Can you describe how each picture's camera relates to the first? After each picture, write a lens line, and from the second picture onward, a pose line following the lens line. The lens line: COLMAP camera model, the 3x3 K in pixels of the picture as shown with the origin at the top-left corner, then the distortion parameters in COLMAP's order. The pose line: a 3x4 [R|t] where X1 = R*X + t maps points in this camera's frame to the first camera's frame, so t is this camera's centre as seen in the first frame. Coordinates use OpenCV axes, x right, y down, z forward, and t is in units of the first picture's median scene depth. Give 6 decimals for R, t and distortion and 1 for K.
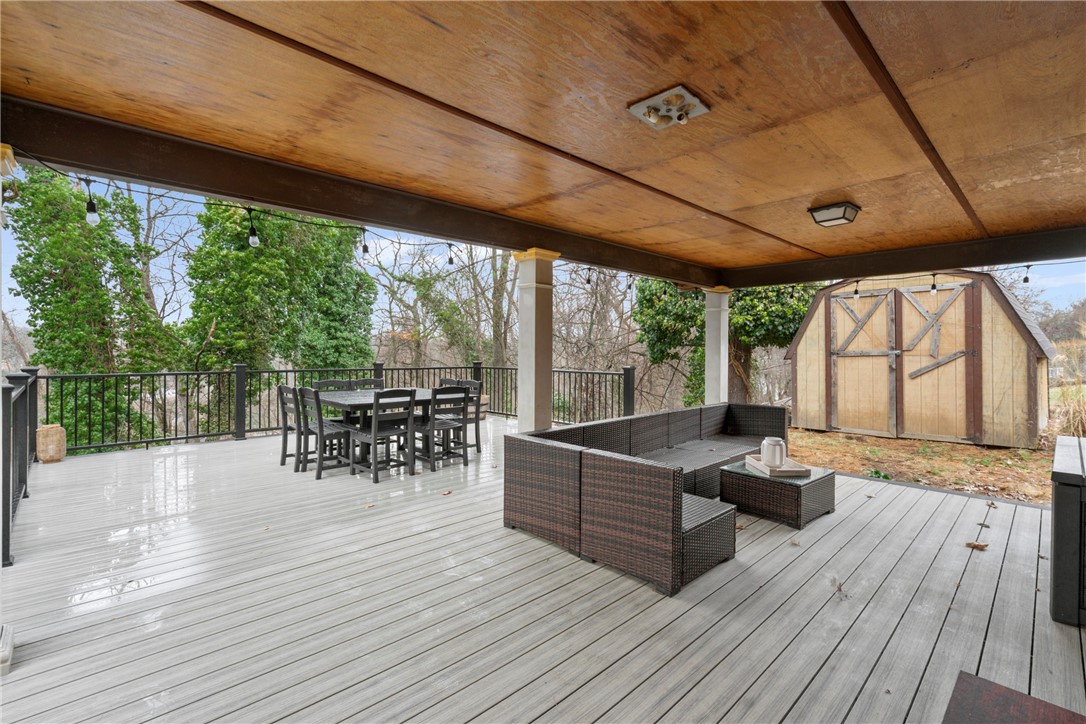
lens RADIAL K [[492.9, 0, 537.9], [0, 492.9, 354.3], [0, 0, 1]] dist [-0.010604, 0.003919]
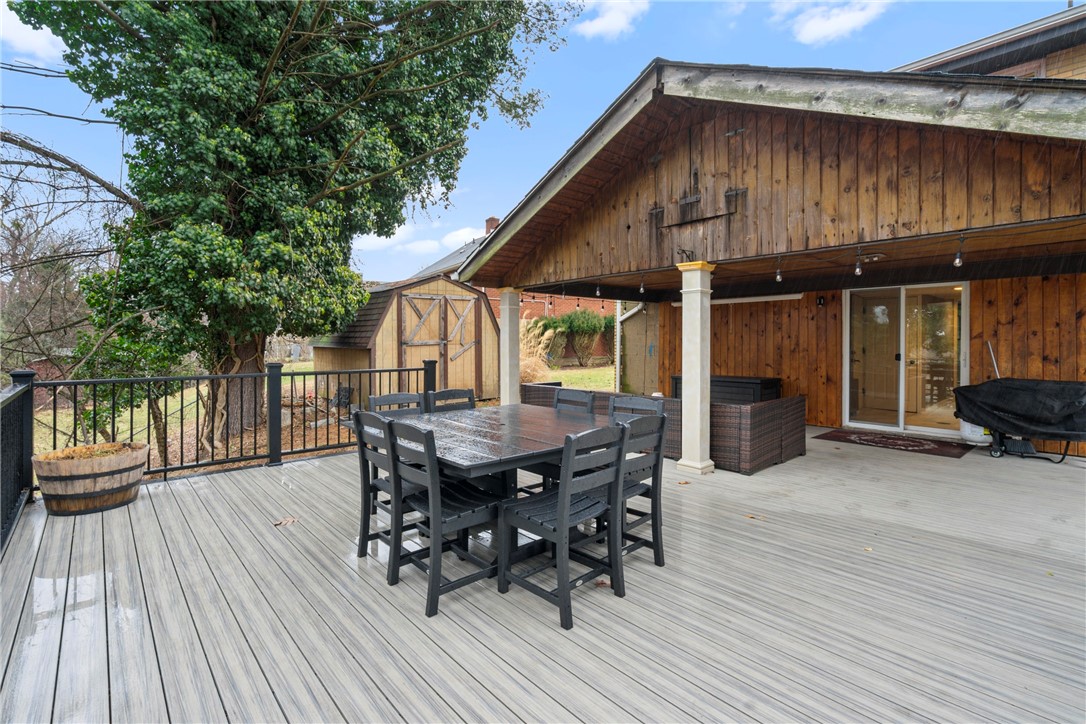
lens RADIAL K [[492.9, 0, 521.6], [0, 492.9, 350.9], [0, 0, 1]] dist [-0.010604, 0.003919]
pose [[0.046111, -0.027357, 0.998562, -0.621298], [0.001478, 0.999626, 0.027317, -0.017074], [-0.998935, 0.000217, 0.046134, 0.726221]]
